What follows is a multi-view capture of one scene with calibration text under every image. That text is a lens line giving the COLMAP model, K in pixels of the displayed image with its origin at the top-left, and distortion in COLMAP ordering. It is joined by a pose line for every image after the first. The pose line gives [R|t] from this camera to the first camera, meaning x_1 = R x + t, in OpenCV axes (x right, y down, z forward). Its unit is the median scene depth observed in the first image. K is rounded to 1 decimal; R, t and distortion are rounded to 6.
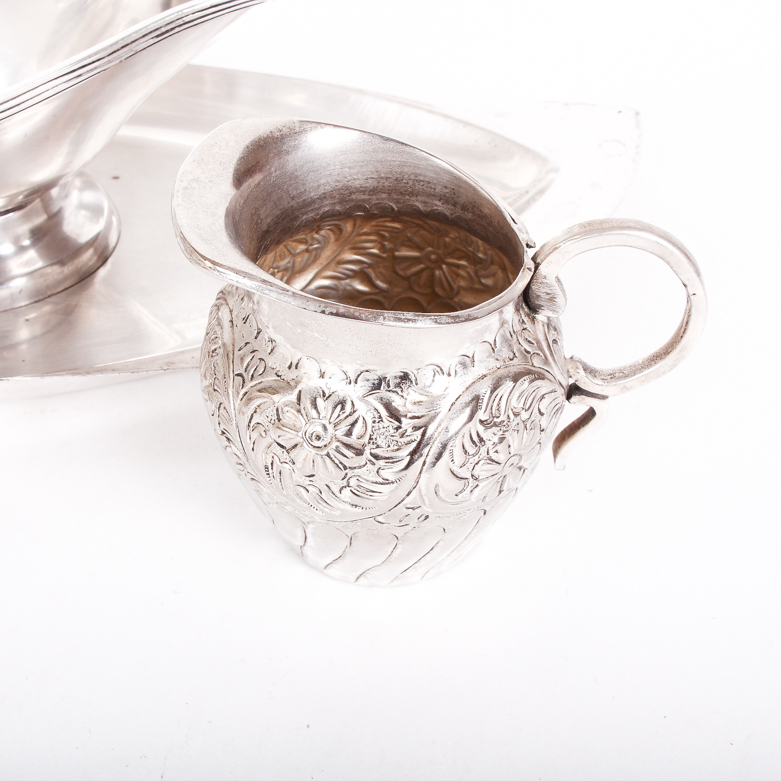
lens RADIAL K [[1356.5, 0, 390.5], [0, 1356.5, 390.5], [0, 0, 1]] dist [-0.093023, 0.015507]
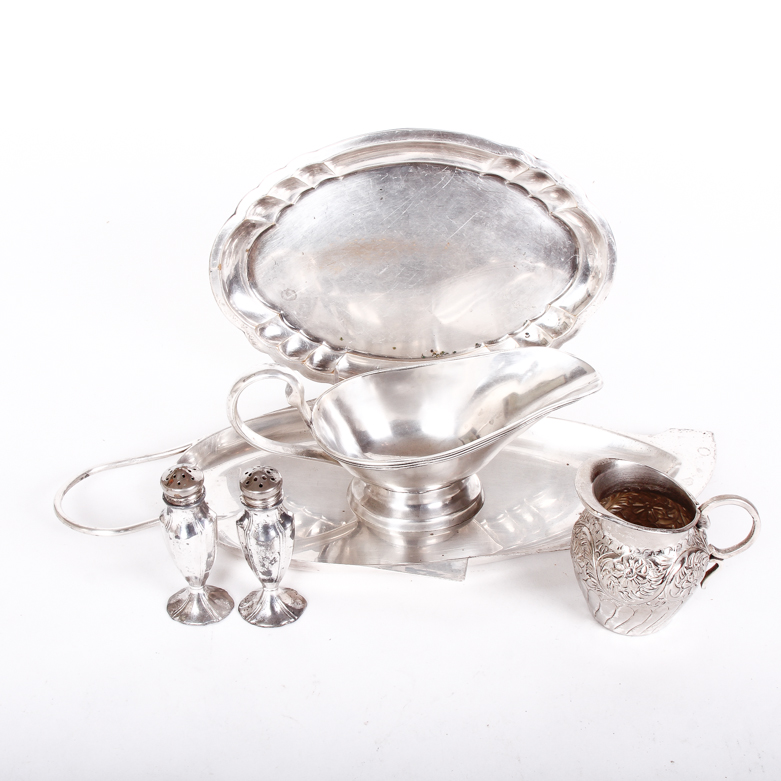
lens RADIAL K [[1356.5, 0, 390.5], [0, 1356.5, 390.5], [0, 0, 1]] dist [-0.093023, 0.015507]
pose [[0.999784, -0.006237, 0.019807, -0.585874], [0.009155, 0.988514, -0.150849, 0.075330], [-0.018639, 0.150997, 0.988358, -1.780587]]
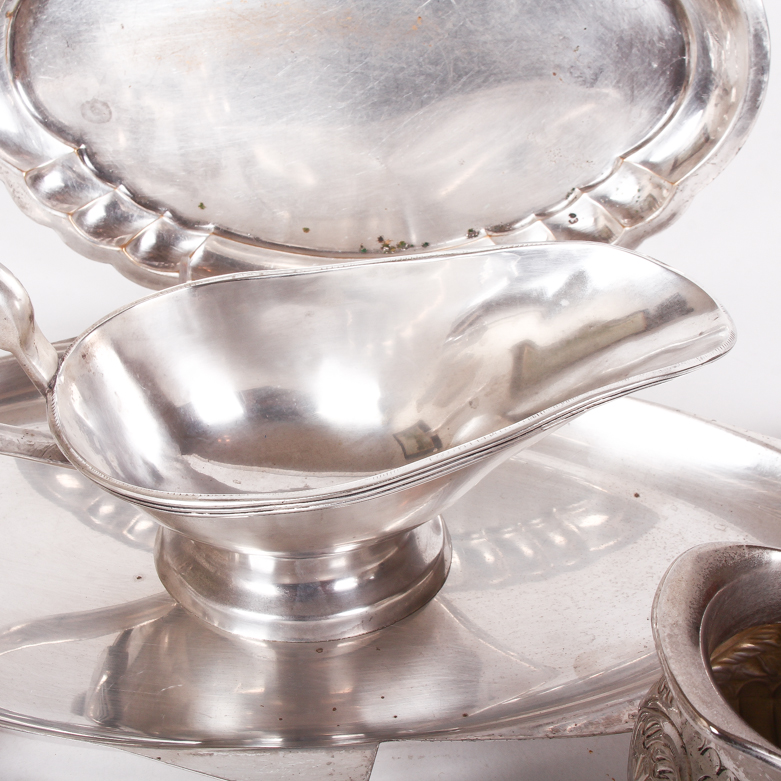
lens RADIAL K [[1356.5, 0, 390.5], [0, 1356.5, 390.5], [0, 0, 1]] dist [-0.093023, 0.015507]
pose [[0.998258, 0.052257, -0.027377, -0.332921], [-0.054017, 0.996217, -0.068073, -0.244828], [0.023716, 0.069434, 0.997305, -0.041688]]
